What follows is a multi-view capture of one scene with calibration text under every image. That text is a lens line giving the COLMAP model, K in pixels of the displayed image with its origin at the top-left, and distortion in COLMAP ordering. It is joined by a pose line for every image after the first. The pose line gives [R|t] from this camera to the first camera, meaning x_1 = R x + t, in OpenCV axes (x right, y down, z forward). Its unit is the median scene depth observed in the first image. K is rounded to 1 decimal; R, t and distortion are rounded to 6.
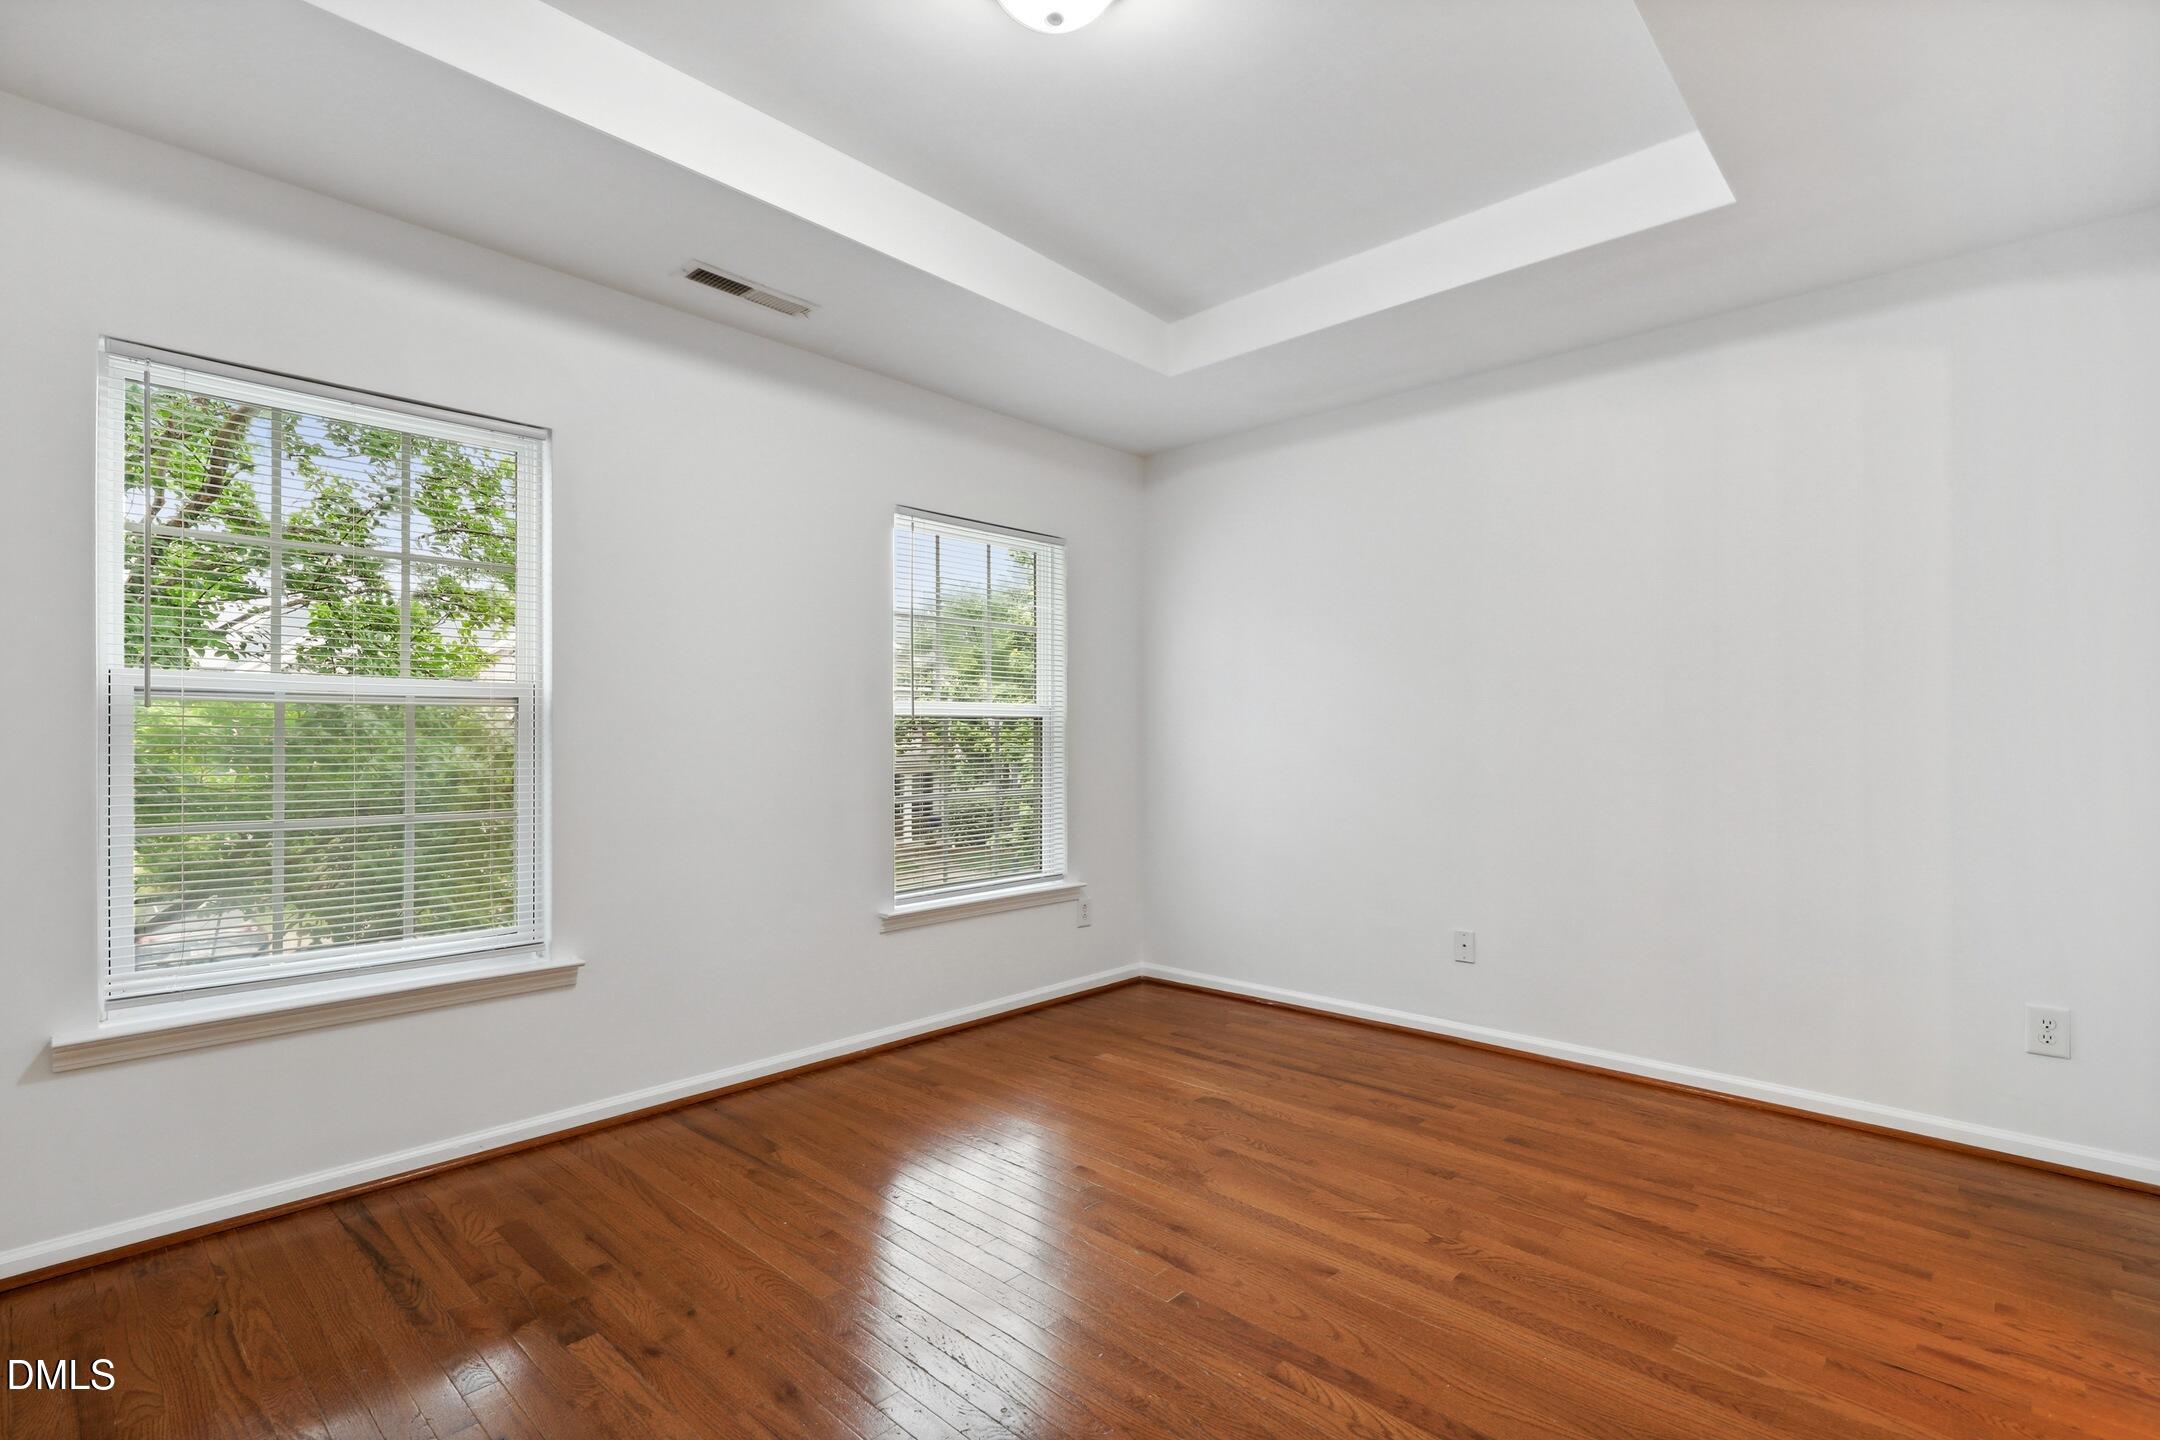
lens RADIAL K [[1003.5, 0, 1082.6], [0, 1003.5, 729.9], [0, 0, 1]] dist [0.002844, 0.000262]
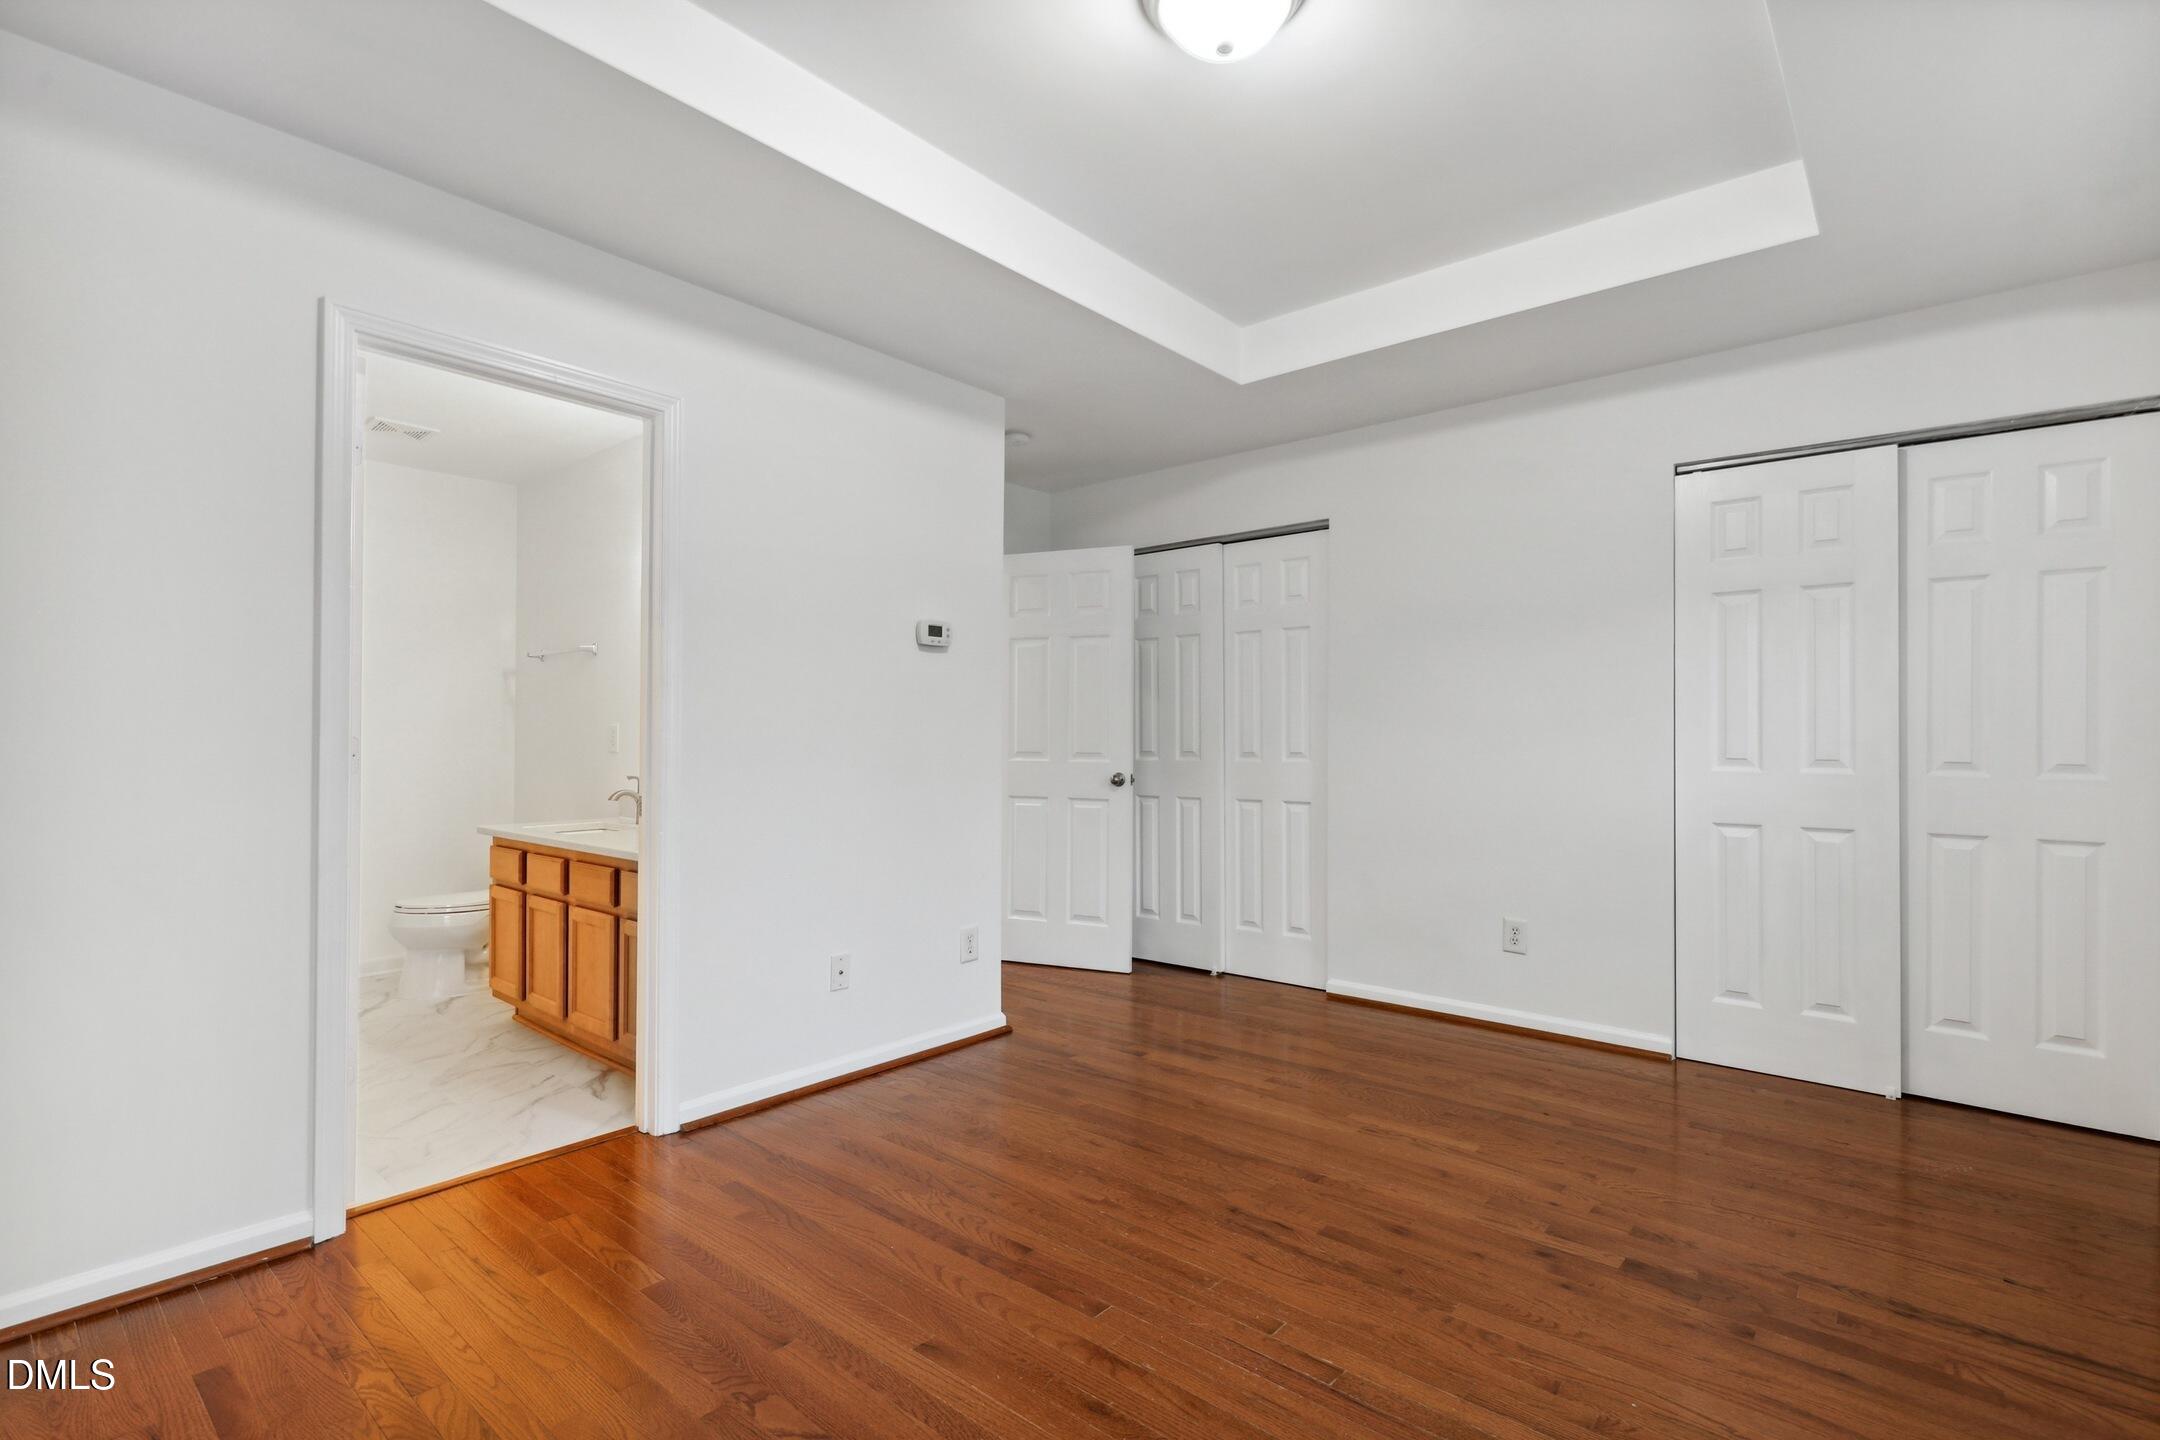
lens RADIAL K [[1003.5, 0, 1082.3], [0, 1003.5, 731.8], [0, 0, 1]] dist [0.002844, 0.000262]
pose [[-0.998968, -0.003729, -0.045264, 0.155683], [-0.003099, 0.999898, -0.013974, 0.017022], [0.045312, -0.013820, -0.998877, 1.935943]]
